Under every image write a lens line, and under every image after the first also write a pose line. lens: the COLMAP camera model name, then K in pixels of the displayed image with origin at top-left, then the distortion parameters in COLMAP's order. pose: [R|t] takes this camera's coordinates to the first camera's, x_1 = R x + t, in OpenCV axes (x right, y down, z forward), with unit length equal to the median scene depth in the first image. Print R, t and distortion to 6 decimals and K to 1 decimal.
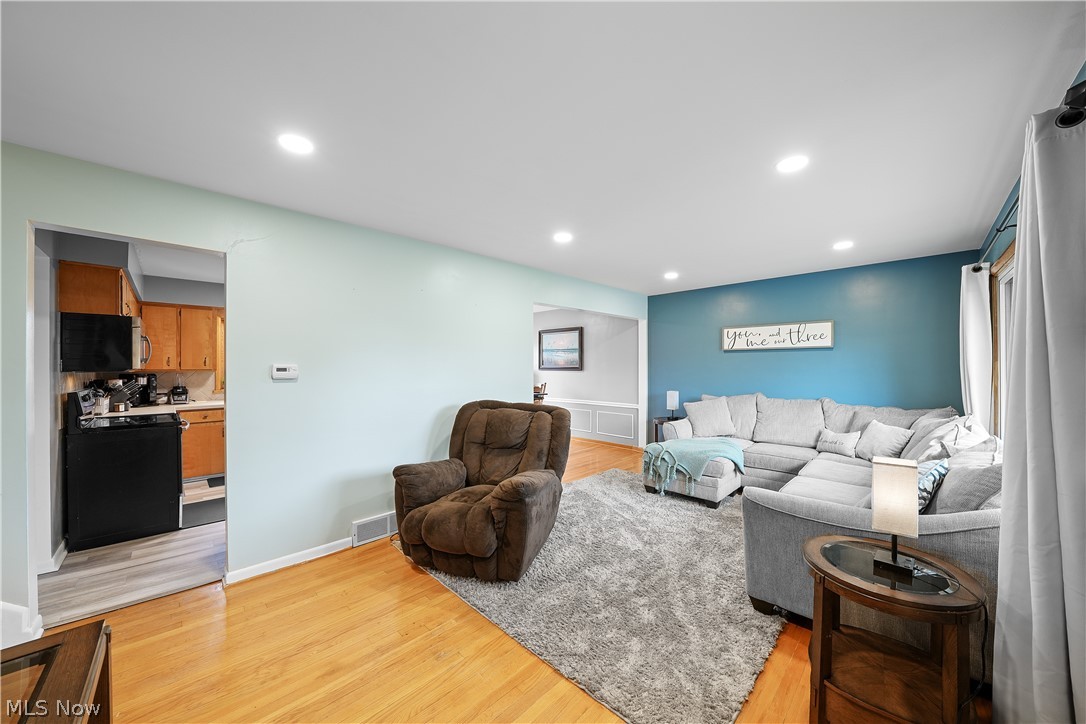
lens RADIAL K [[377.8, 0, 542.3], [0, 377.8, 362.6], [0, 0, 1]] dist [-0.021030, 0.001711]
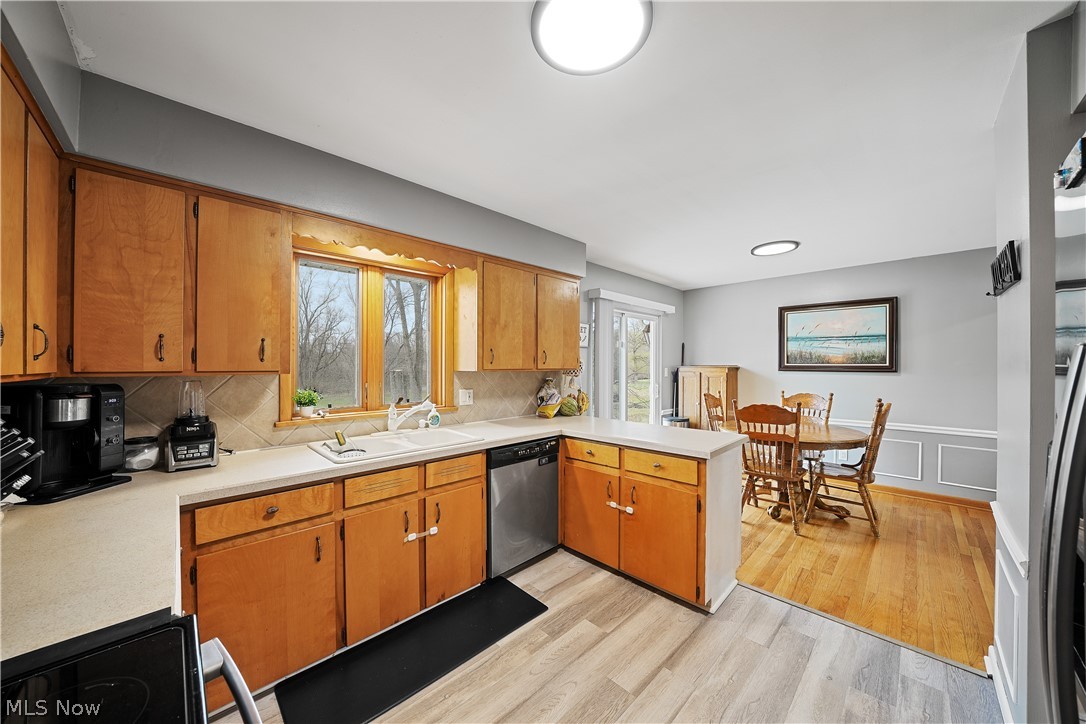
lens RADIAL K [[377.8, 0, 547.0], [0, 377.8, 362.9], [0, 0, 1]] dist [-0.021030, 0.001711]
pose [[0.999983, 0.003728, -0.004417, -0.609391], [-0.003706, 0.999982, 0.004808, 0.007658], [0.004435, -0.004791, 0.999979, 0.618113]]
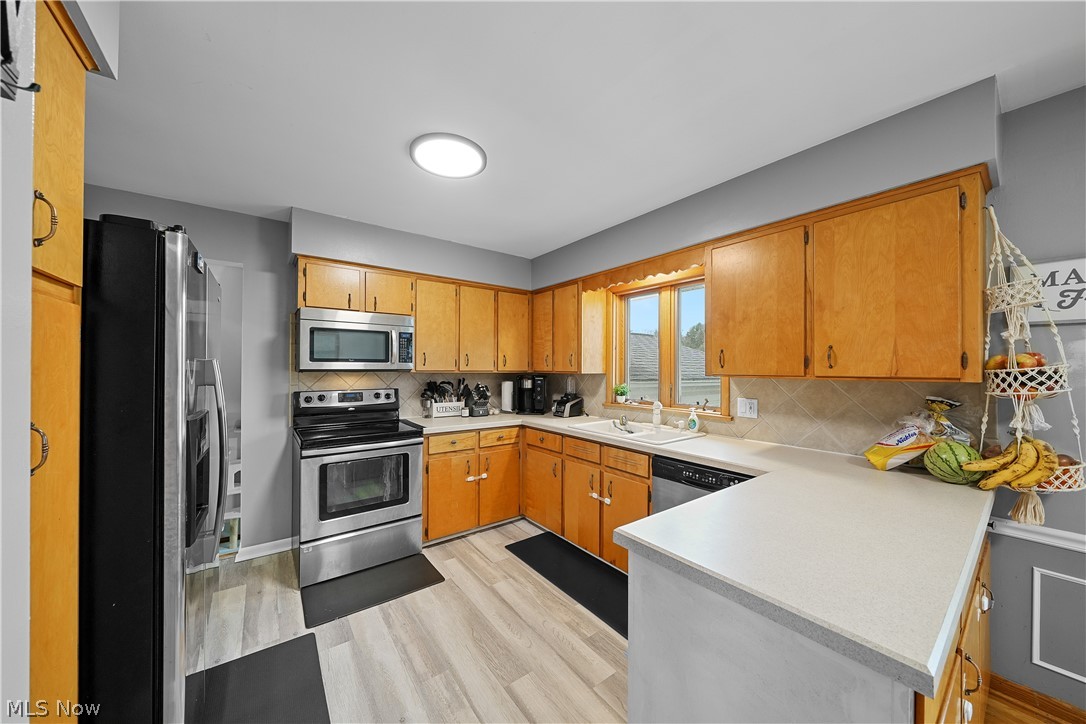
lens RADIAL K [[377.8, 0, 539.0], [0, 377.8, 362.0], [0, 0, 1]] dist [-0.021030, 0.001711]
pose [[-0.153098, -0.006790, -0.988188, -0.205802], [0.008247, 0.999933, -0.008148, 0.006341], [0.988177, -0.009397, -0.153032, 1.020432]]
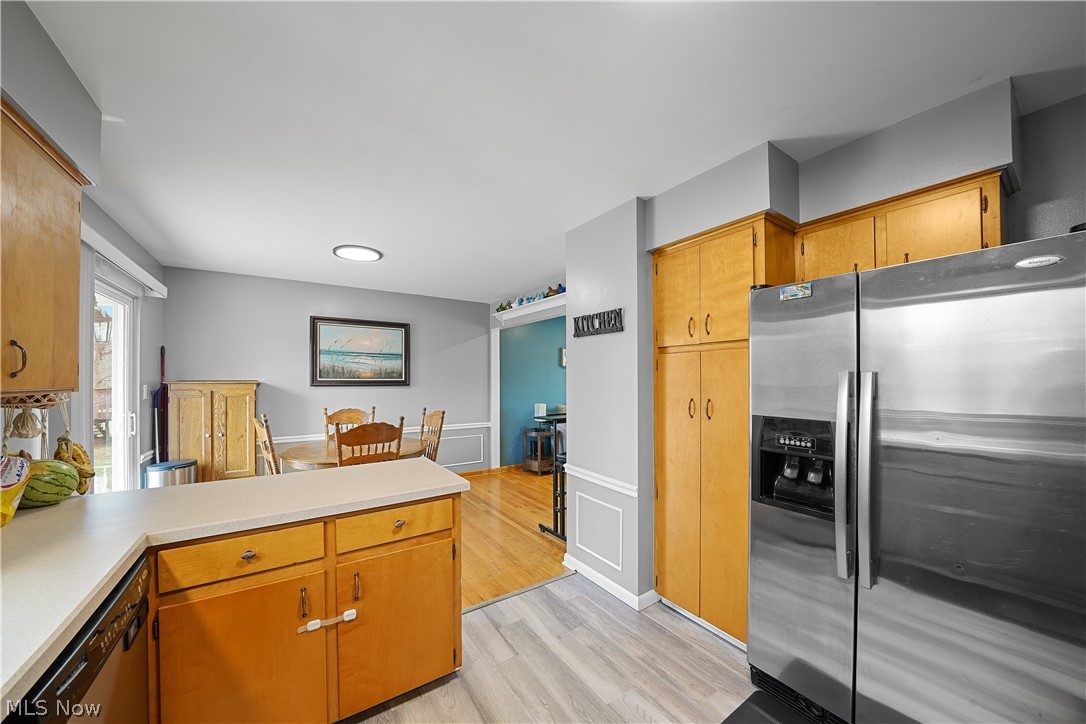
lens RADIAL K [[377.8, 0, 536.2], [0, 377.8, 375.2], [0, 0, 1]] dist [-0.021030, 0.001711]
pose [[0.204952, 0.012116, 0.978697, -0.765696], [-0.009123, 0.999904, -0.010468, 0.008986], [-0.978730, -0.006784, 0.205042, 0.891905]]
